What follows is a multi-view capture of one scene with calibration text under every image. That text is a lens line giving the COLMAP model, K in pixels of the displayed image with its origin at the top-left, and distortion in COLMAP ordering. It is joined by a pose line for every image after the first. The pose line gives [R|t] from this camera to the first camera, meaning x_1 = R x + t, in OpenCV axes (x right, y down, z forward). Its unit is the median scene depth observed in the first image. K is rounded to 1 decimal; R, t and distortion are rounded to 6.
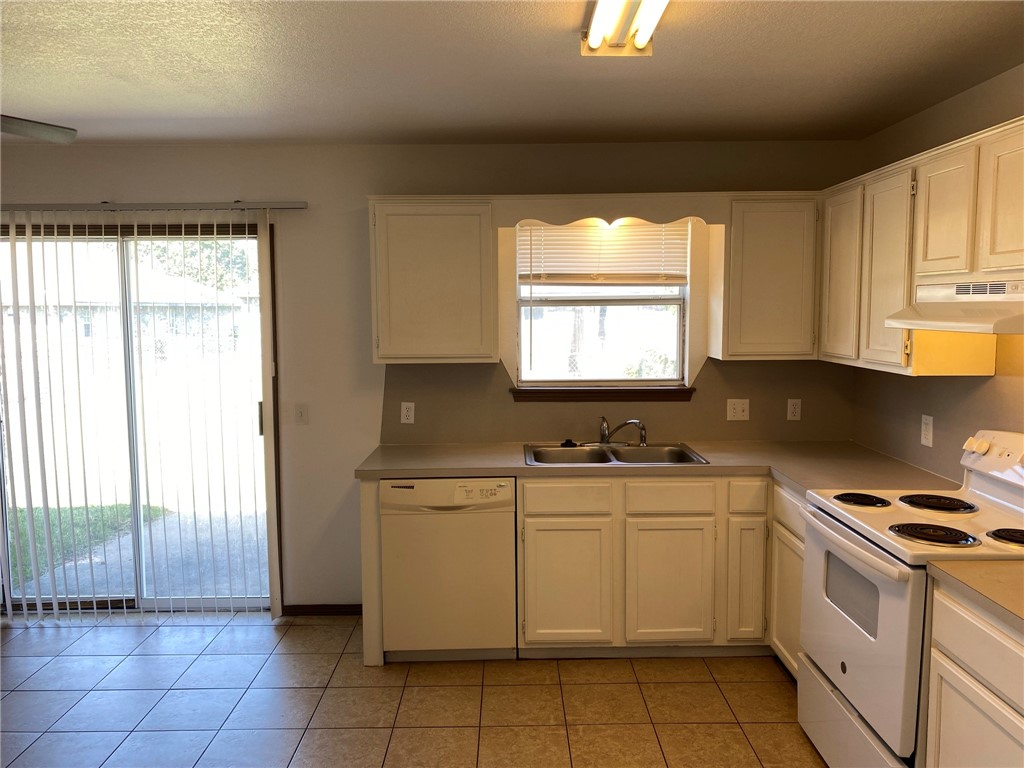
lens RADIAL K [[791.9, 0, 509.7], [0, 791.9, 380.6], [0, 0, 1]] dist [0.050662, -0.049531]
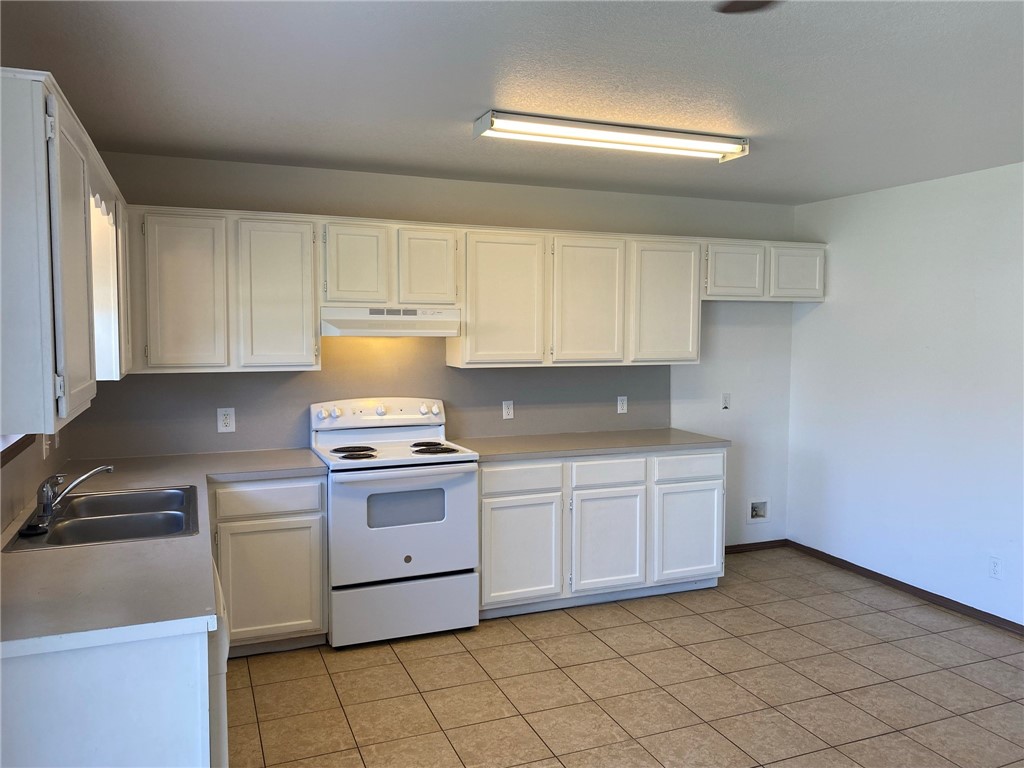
lens RADIAL K [[791.9, 0, 512.2], [0, 791.9, 374.9], [0, 0, 1]] dist [0.050662, -0.049531]
pose [[-0.376833, -0.055237, 0.924633, -0.737169], [0.084219, 0.992043, 0.093587, -0.080041], [-0.922445, 0.113138, -0.369182, 0.953058]]
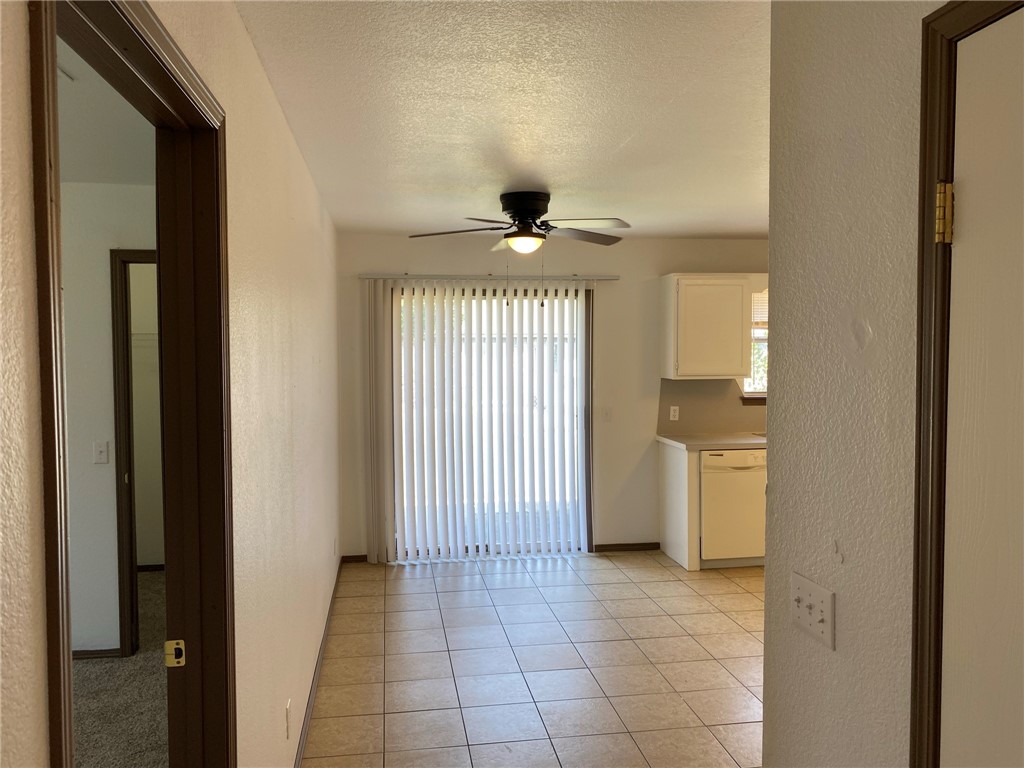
lens RADIAL K [[791.9, 0, 509.1], [0, 791.9, 385.6], [0, 0, 1]] dist [0.050662, -0.049531]
pose [[0.987556, -0.011433, 0.156853, -0.759187], [0.018113, 0.998986, -0.041228, 0.050182], [-0.156223, 0.043557, 0.986761, -0.501537]]
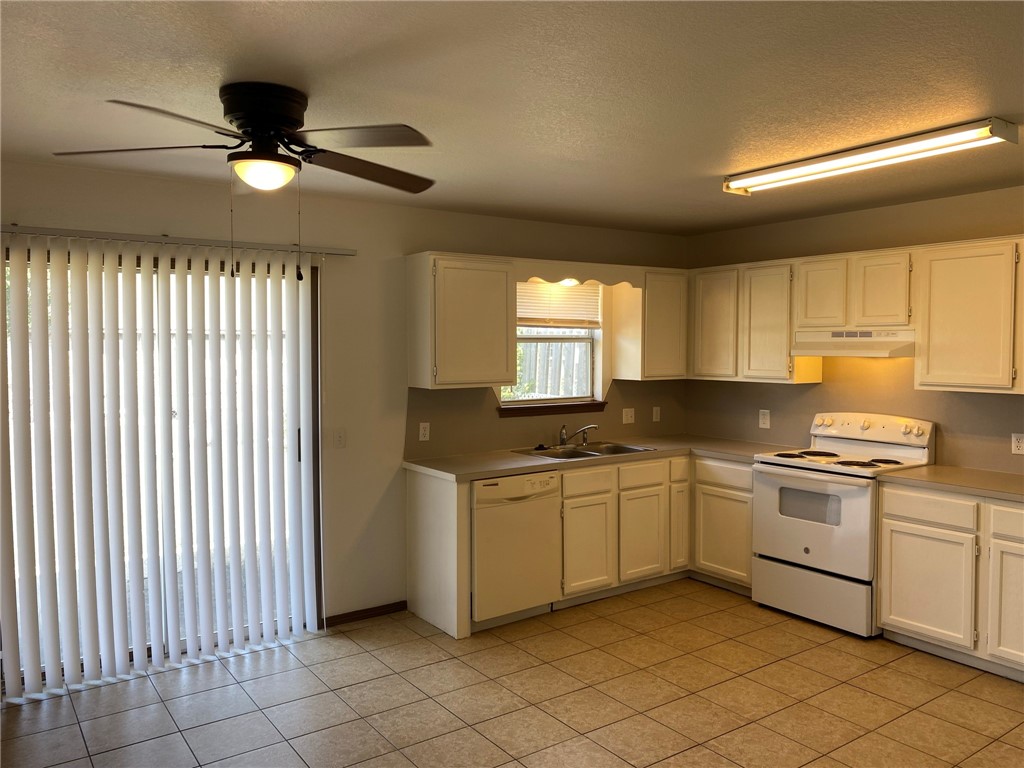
lens RADIAL K [[791.9, 0, 515.1], [0, 791.9, 373.9], [0, 0, 1]] dist [0.050662, -0.049531]
pose [[0.817450, -0.015771, 0.575784, -0.781376], [0.049538, 0.997846, -0.042999, 0.013941], [-0.573866, 0.063673, 0.816470, -0.054082]]
